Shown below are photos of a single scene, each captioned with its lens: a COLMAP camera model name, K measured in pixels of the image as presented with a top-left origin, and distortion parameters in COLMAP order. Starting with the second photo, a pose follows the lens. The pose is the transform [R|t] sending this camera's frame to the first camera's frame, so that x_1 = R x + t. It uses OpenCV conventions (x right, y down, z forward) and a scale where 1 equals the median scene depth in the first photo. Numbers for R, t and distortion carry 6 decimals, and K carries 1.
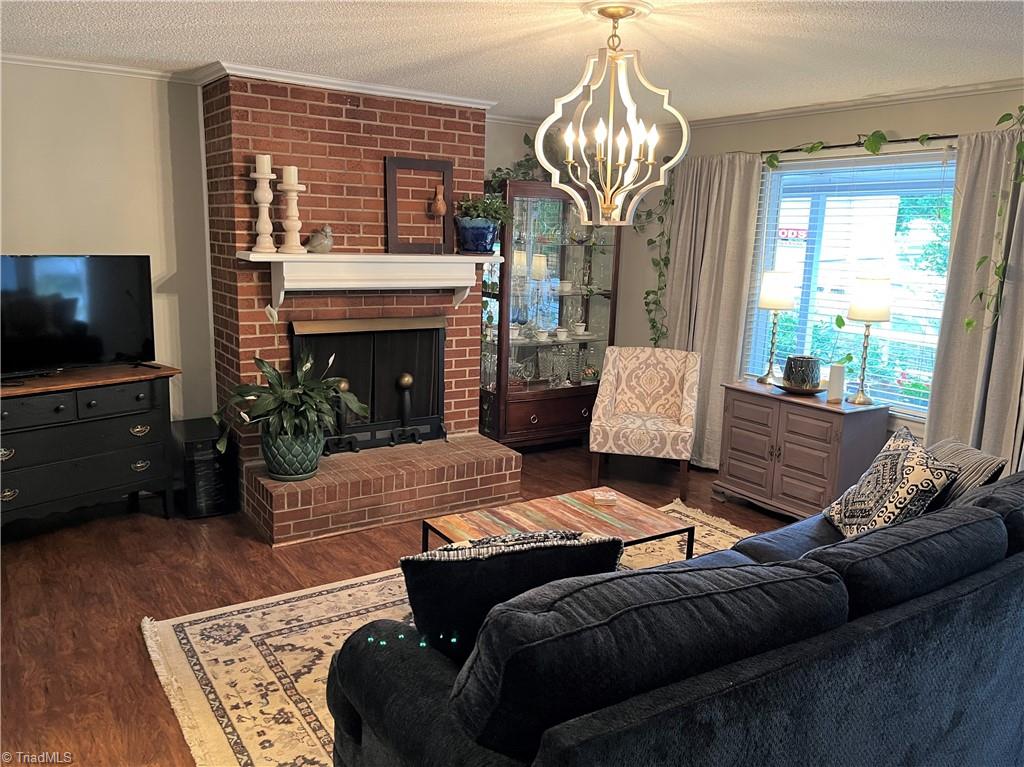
lens RADIAL K [[779.5, 0, 508.1], [0, 779.5, 387.8], [0, 0, 1]] dist [0.034790, -0.058462]
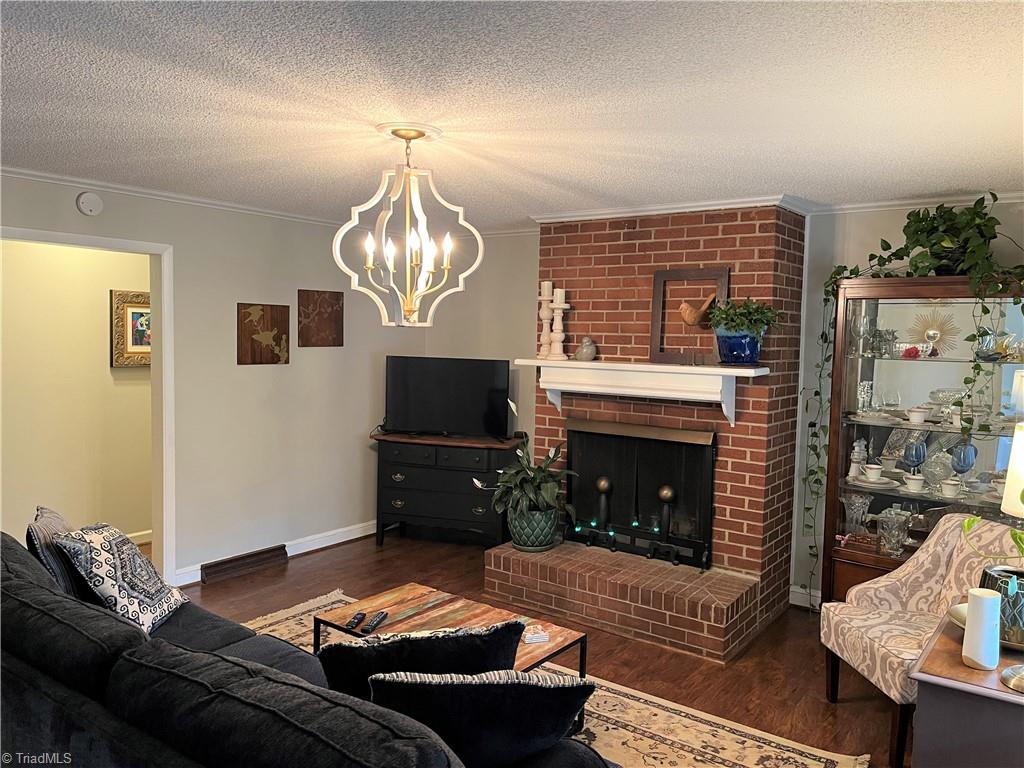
lens RADIAL K [[779.5, 0, 508.8], [0, 779.5, 381.8], [0, 0, 1]] dist [0.034790, -0.058462]
pose [[0.344638, 0.041561, -0.937815, 0.745274], [-0.190040, 0.981423, -0.026344, -0.087880], [0.919298, 0.187302, 0.346134, 0.491773]]
